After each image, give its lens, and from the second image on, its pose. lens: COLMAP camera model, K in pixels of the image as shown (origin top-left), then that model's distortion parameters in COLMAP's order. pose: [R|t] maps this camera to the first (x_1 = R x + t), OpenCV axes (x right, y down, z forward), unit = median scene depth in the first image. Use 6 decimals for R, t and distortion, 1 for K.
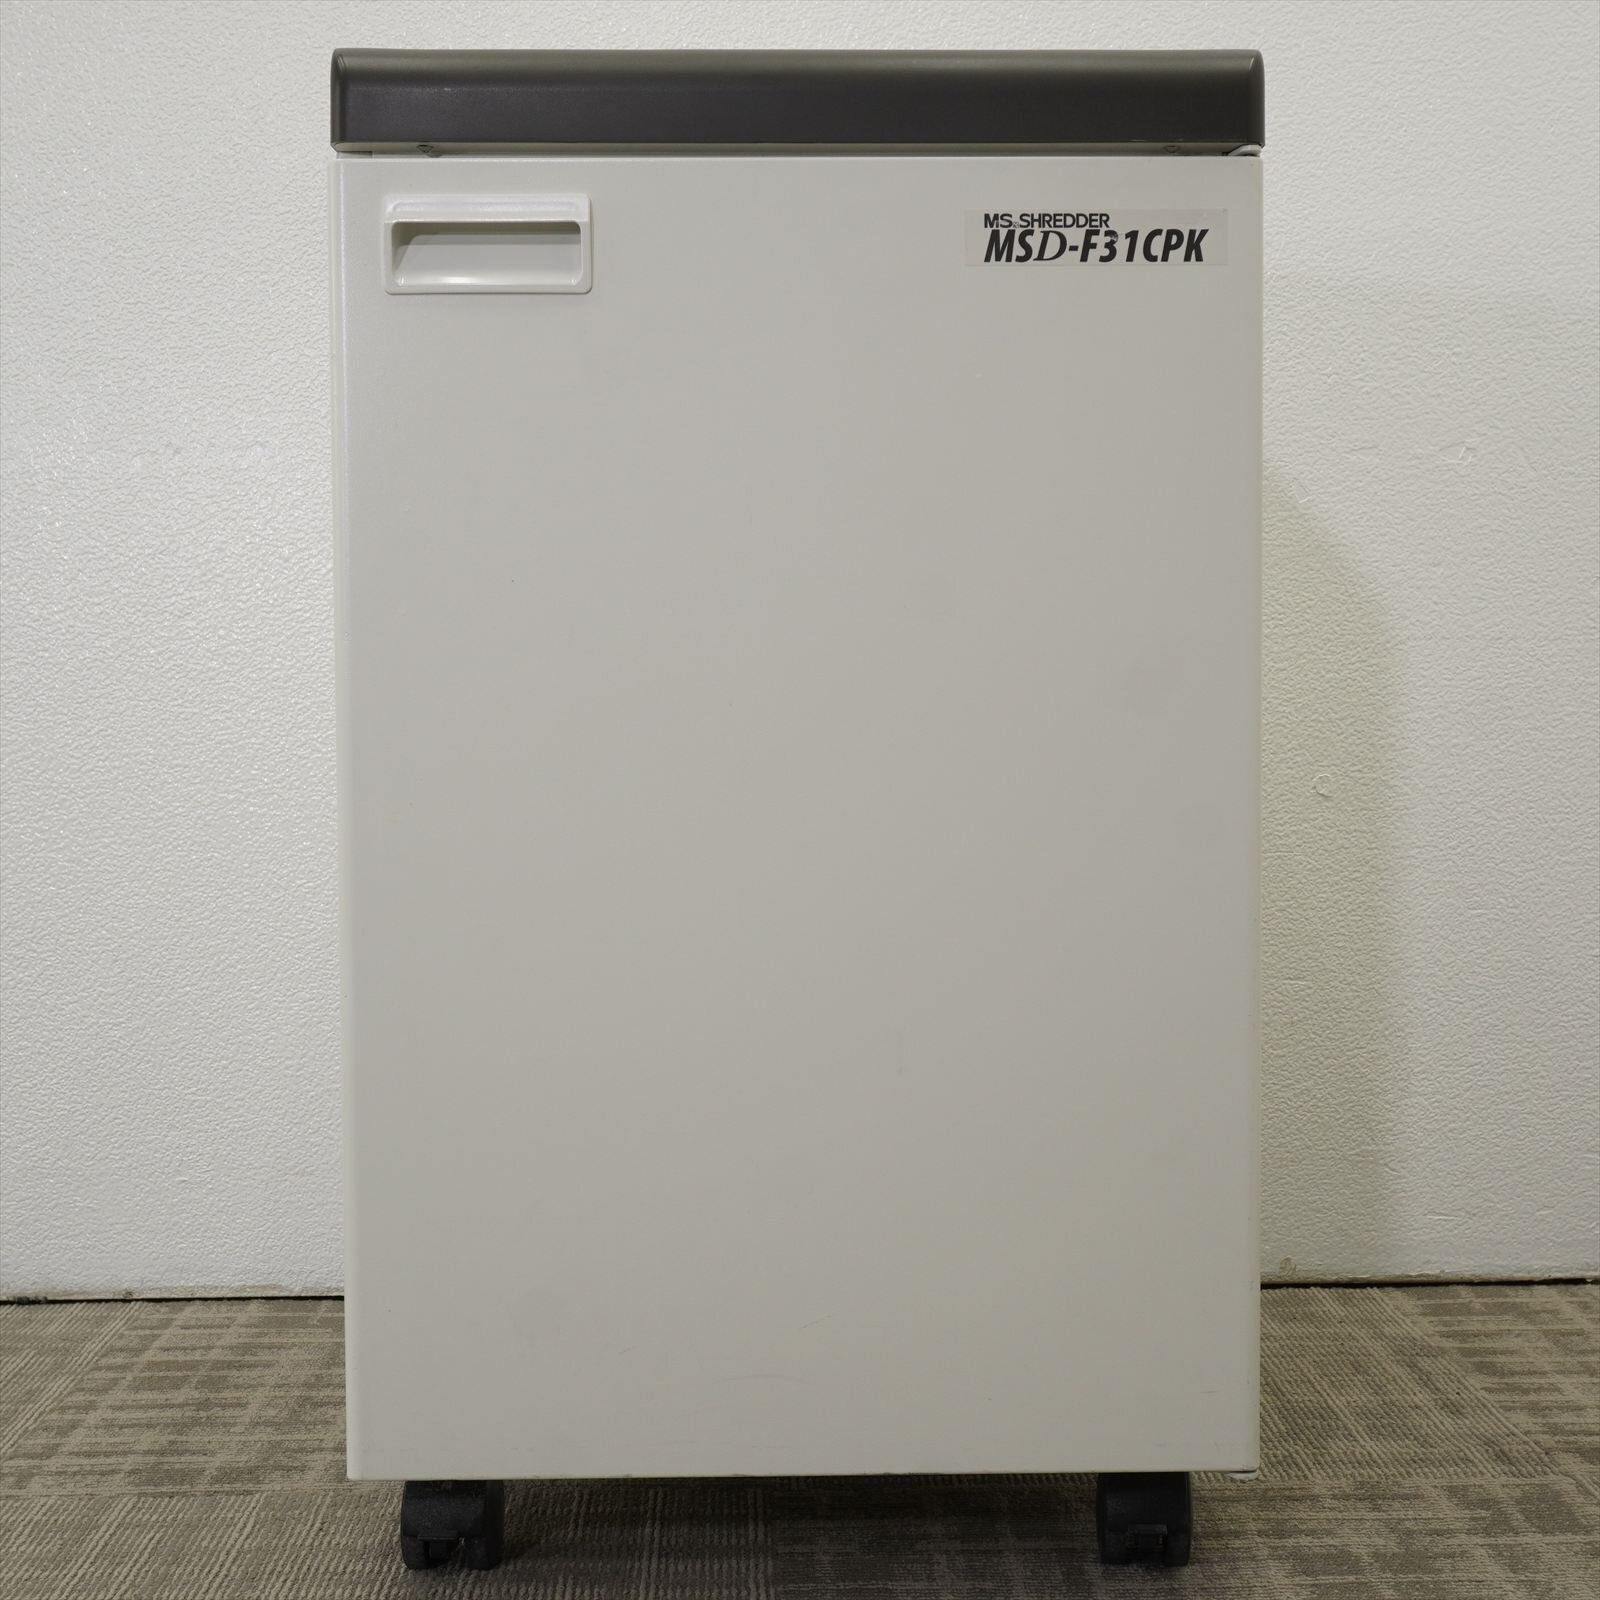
lens RADIAL K [[2583.2, 0, 799.8], [0, 2583.2, 799.6], [0, 0, 1]] dist [0.004497, 0.000000]
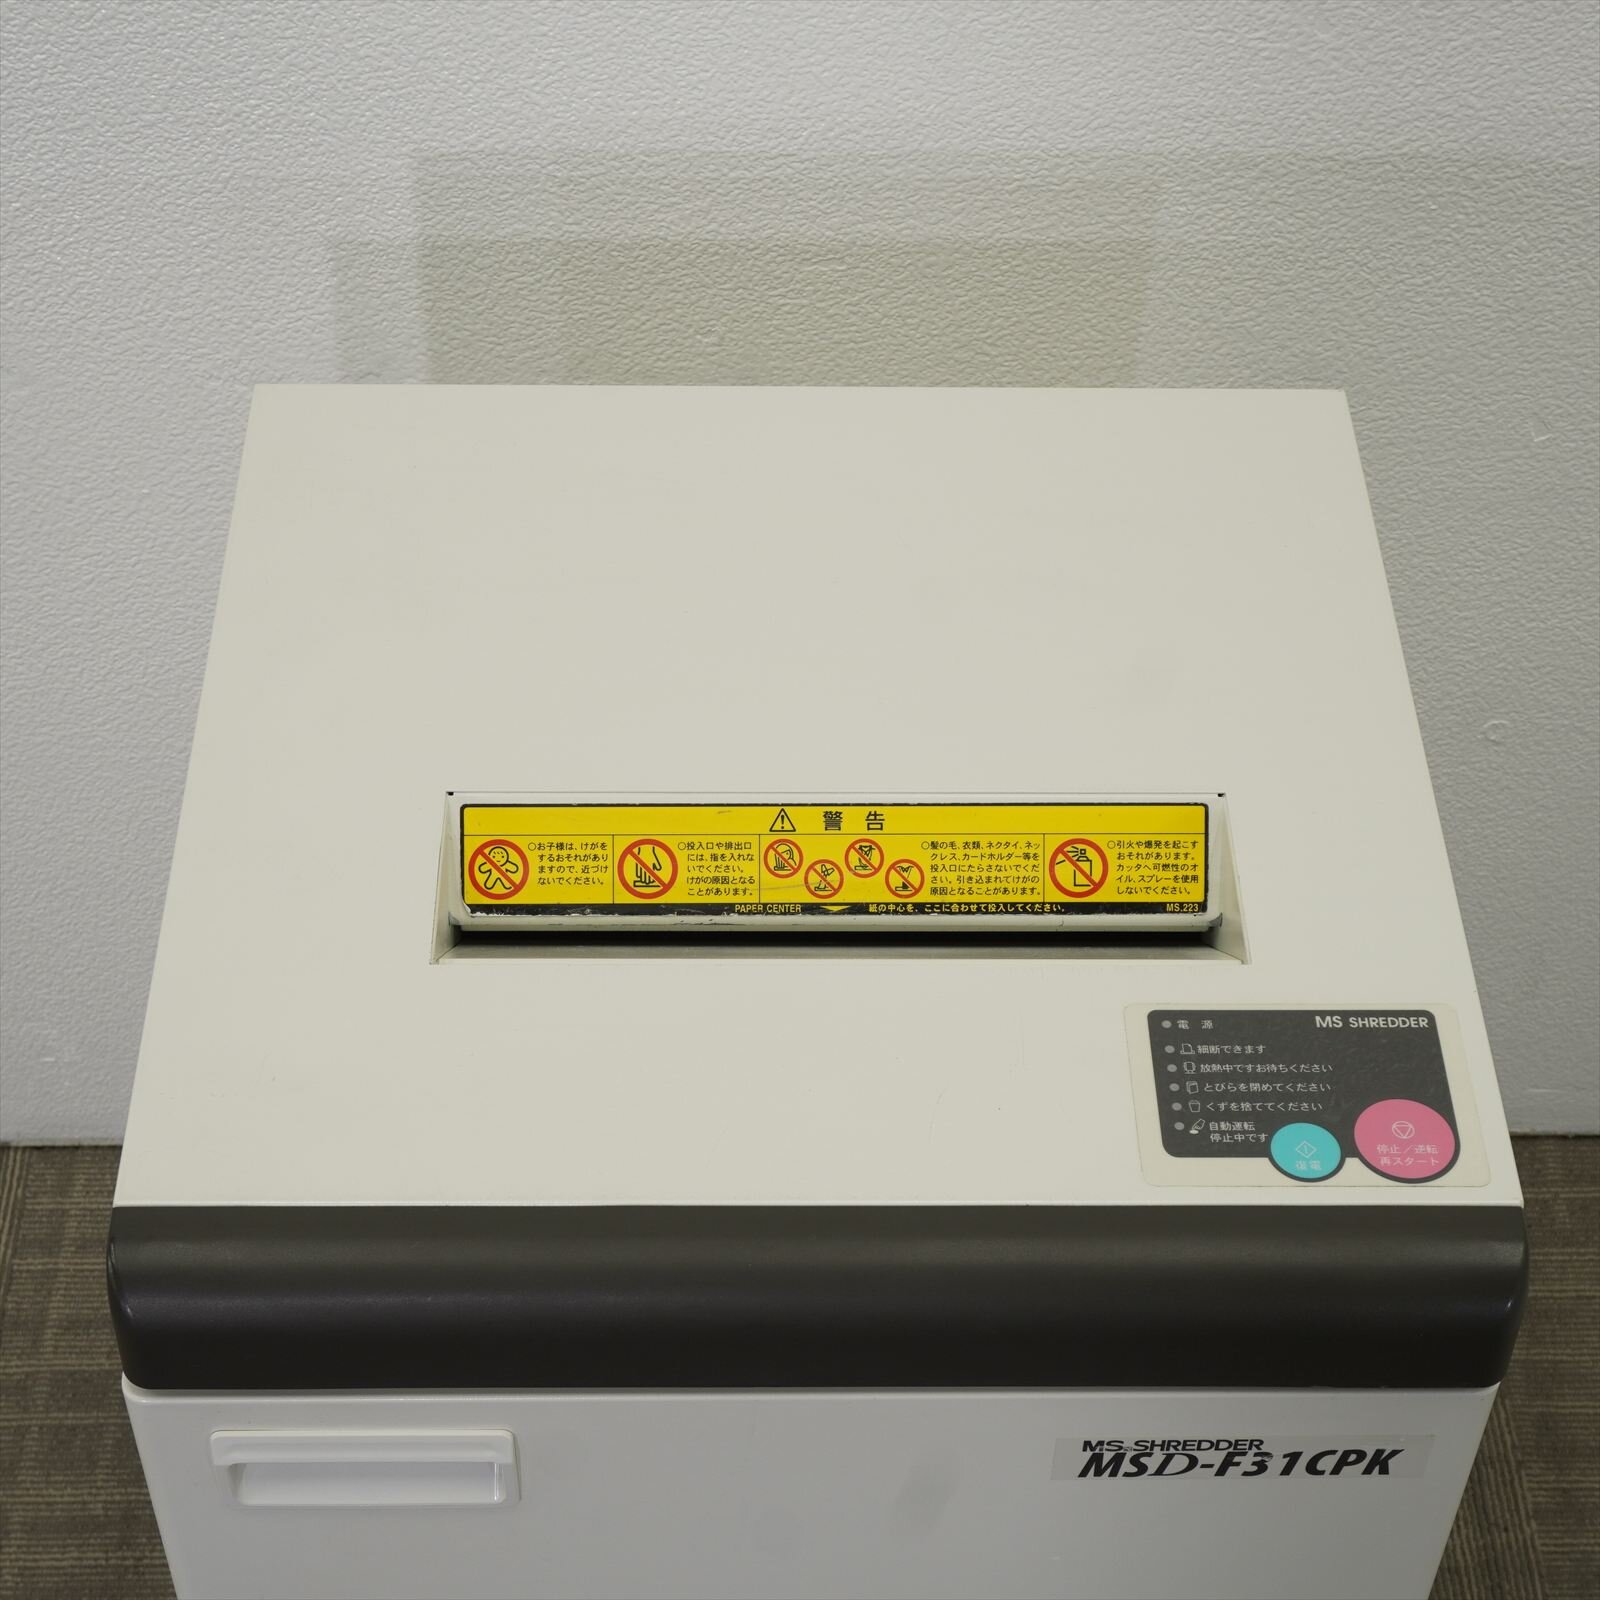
lens RADIAL K [[3043.3, 0, 800.0], [0, 3043.3, 803.6], [0, 0, 1]] dist [0.011915, 0.000000]
pose [[0.999736, 0.016299, 0.016184, -0.018845], [-0.022965, 0.722630, 0.690854, -0.832172], [-0.000435, -0.691043, 0.722813, 0.481877]]
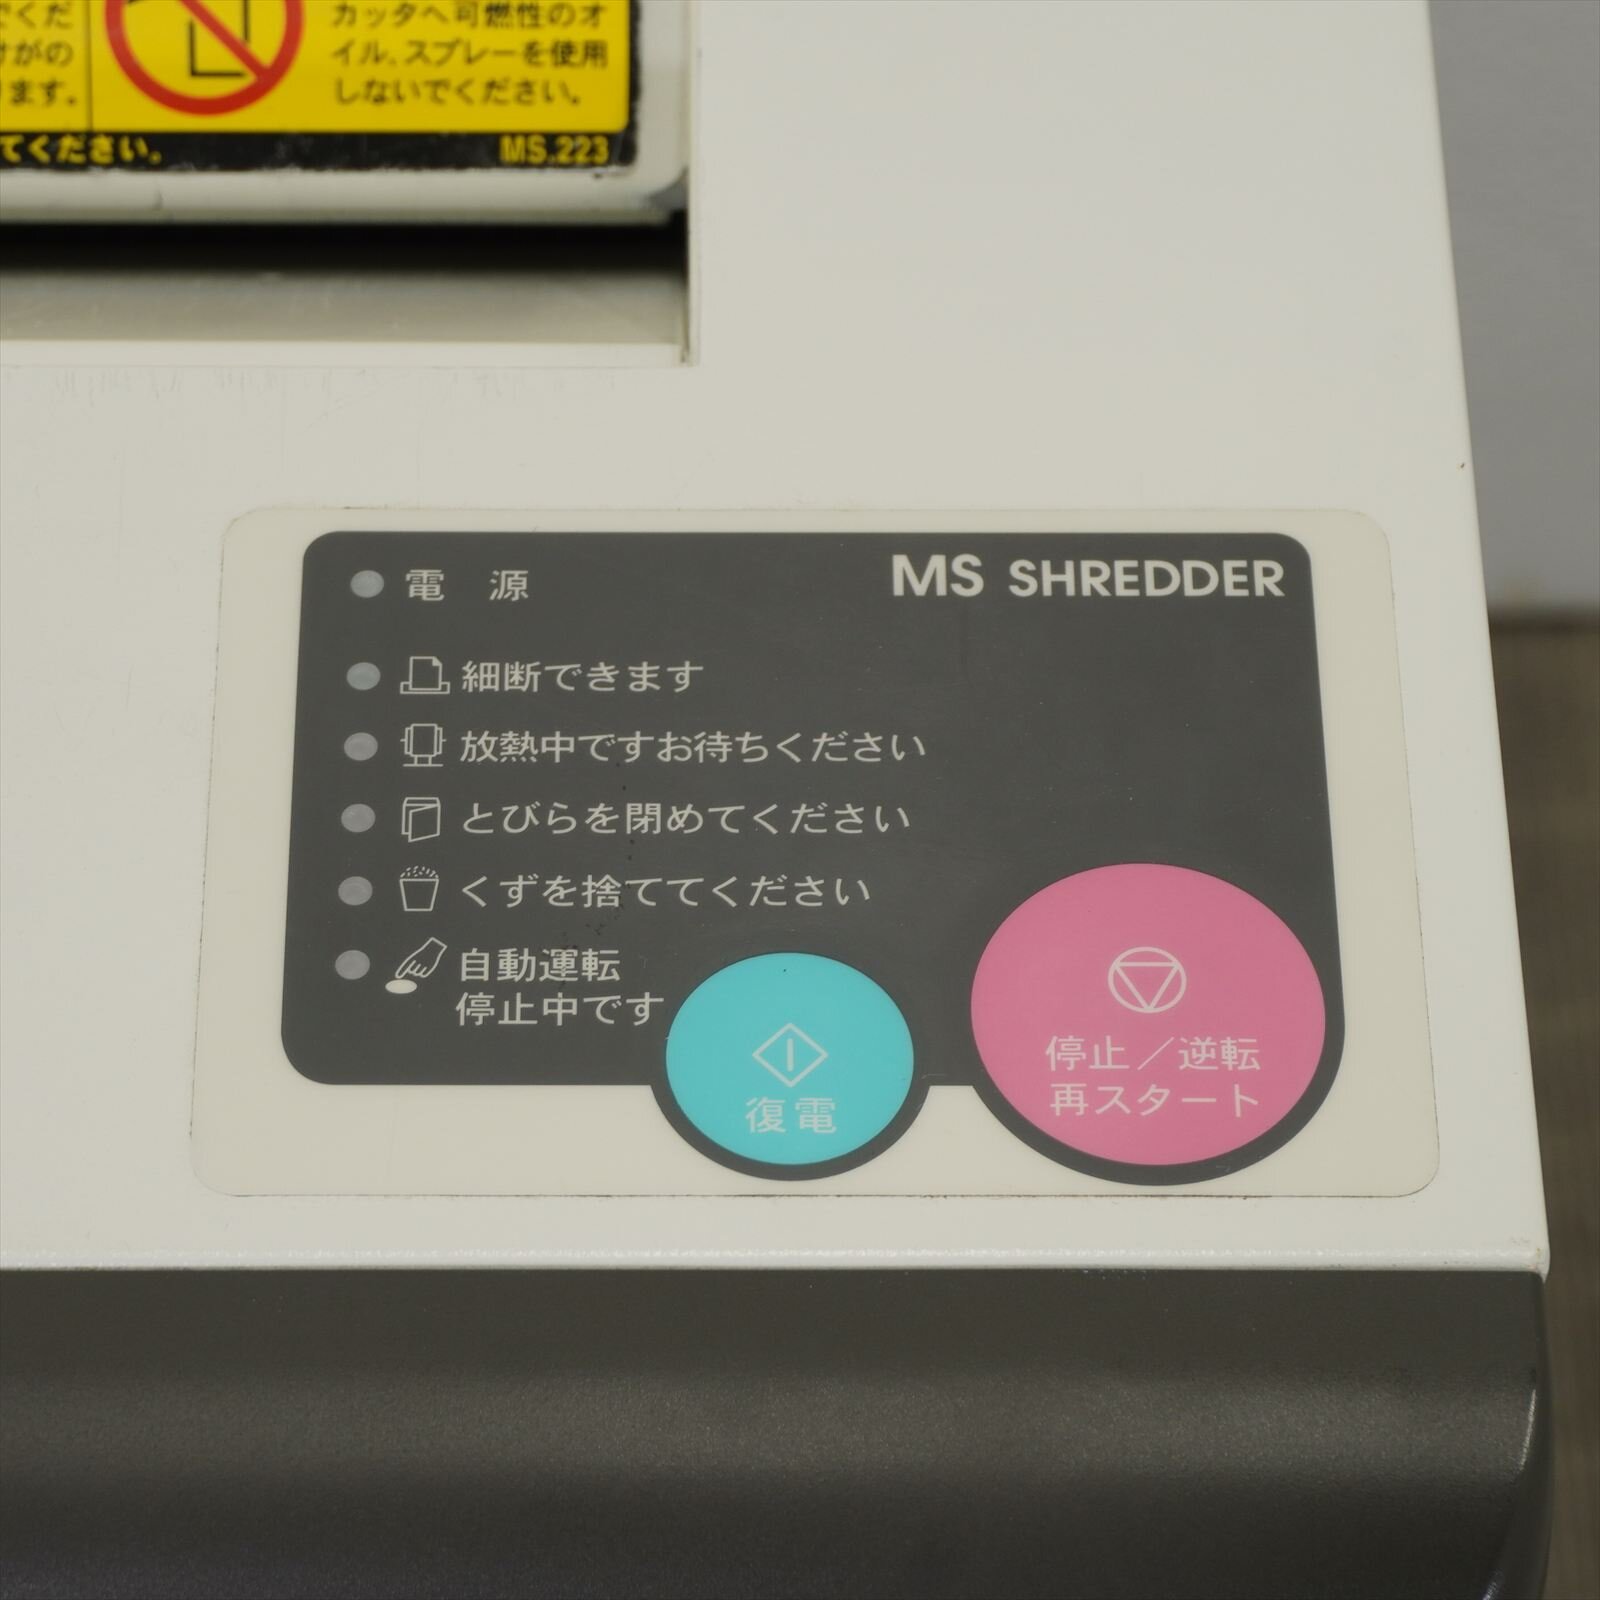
lens RADIAL K [[5584.2, 0, 795.8], [0, 5584.2, 798.6], [0, 0, 1]] dist [0.001958, 0.000000]
pose [[0.999669, 0.016563, 0.019707, 0.108693], [-0.025678, 0.586890, 0.809259, -0.583970], [0.001838, -0.809497, 0.587121, 0.746484]]
